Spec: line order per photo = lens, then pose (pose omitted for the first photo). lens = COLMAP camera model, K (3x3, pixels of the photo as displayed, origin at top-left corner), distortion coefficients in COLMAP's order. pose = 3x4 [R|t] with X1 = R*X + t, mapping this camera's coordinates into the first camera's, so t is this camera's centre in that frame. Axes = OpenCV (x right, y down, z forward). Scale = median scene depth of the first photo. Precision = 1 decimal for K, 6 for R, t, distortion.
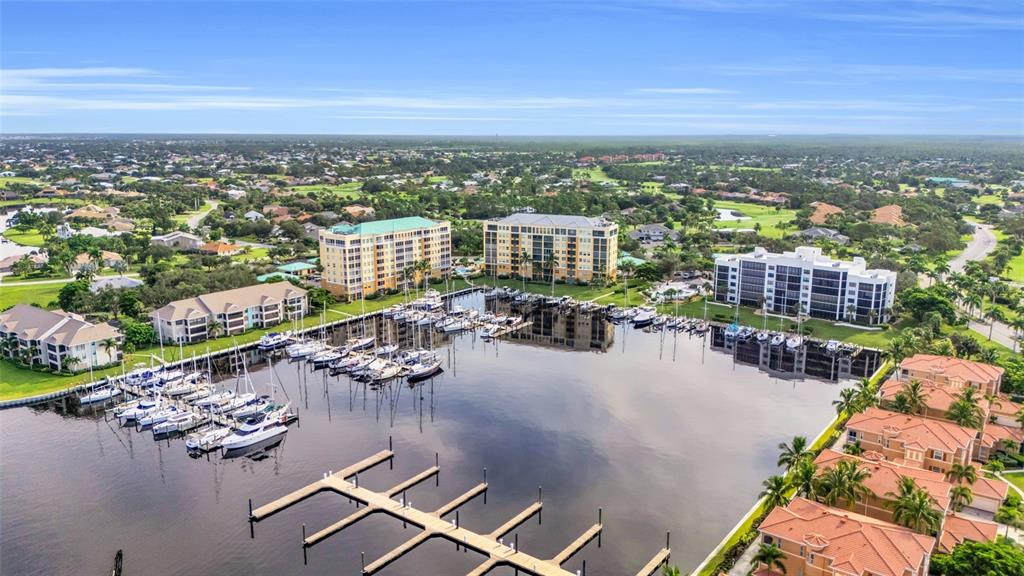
lens RADIAL K [[758.1, 0, 512.0], [0, 758.1, 288.0], [0, 0, 1]] dist [0.005821, -0.002798]
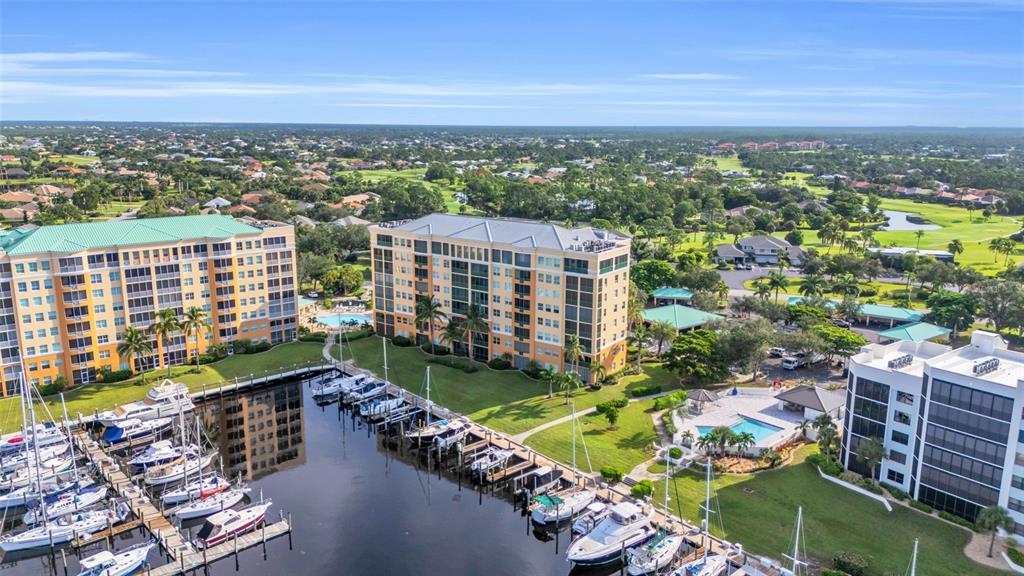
lens RADIAL K [[758.1, 0, 512.0], [0, 758.1, 288.0], [0, 0, 1]] dist [0.005821, -0.002798]
pose [[0.979990, 0.047556, -0.193282, 0.156147], [-0.045453, 0.998849, 0.015301, -0.061174], [0.193788, -0.006210, 0.981024, 0.538368]]
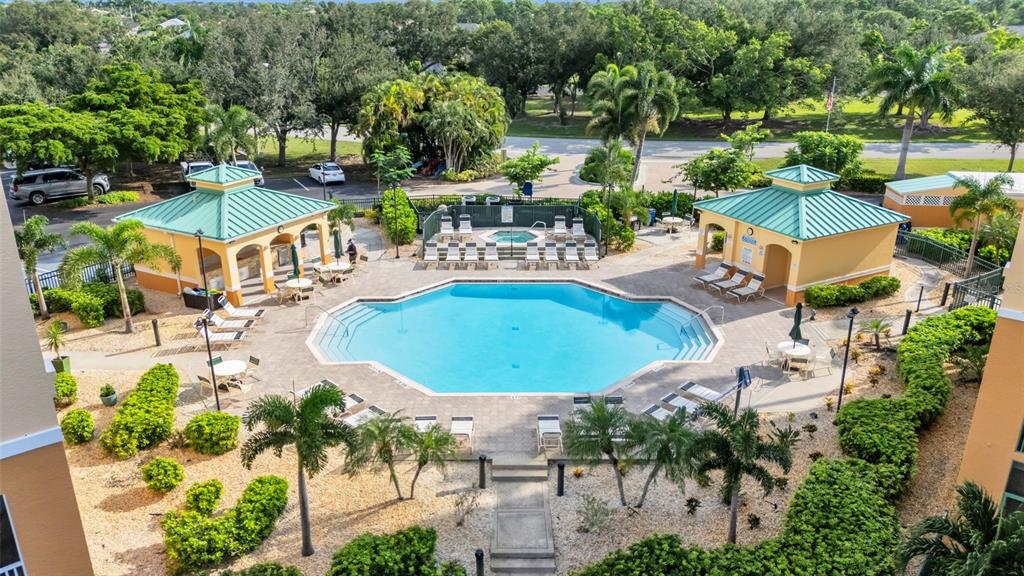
lens RADIAL K [[758.1, 0, 512.0], [0, 758.1, 288.0], [0, 0, 1]] dist [0.005821, -0.002798]
pose [[0.975115, 0.078924, -0.207178, -0.018208], [-0.043838, 0.984678, 0.168783, -0.046291], [0.217324, -0.155500, 0.963634, 0.900309]]
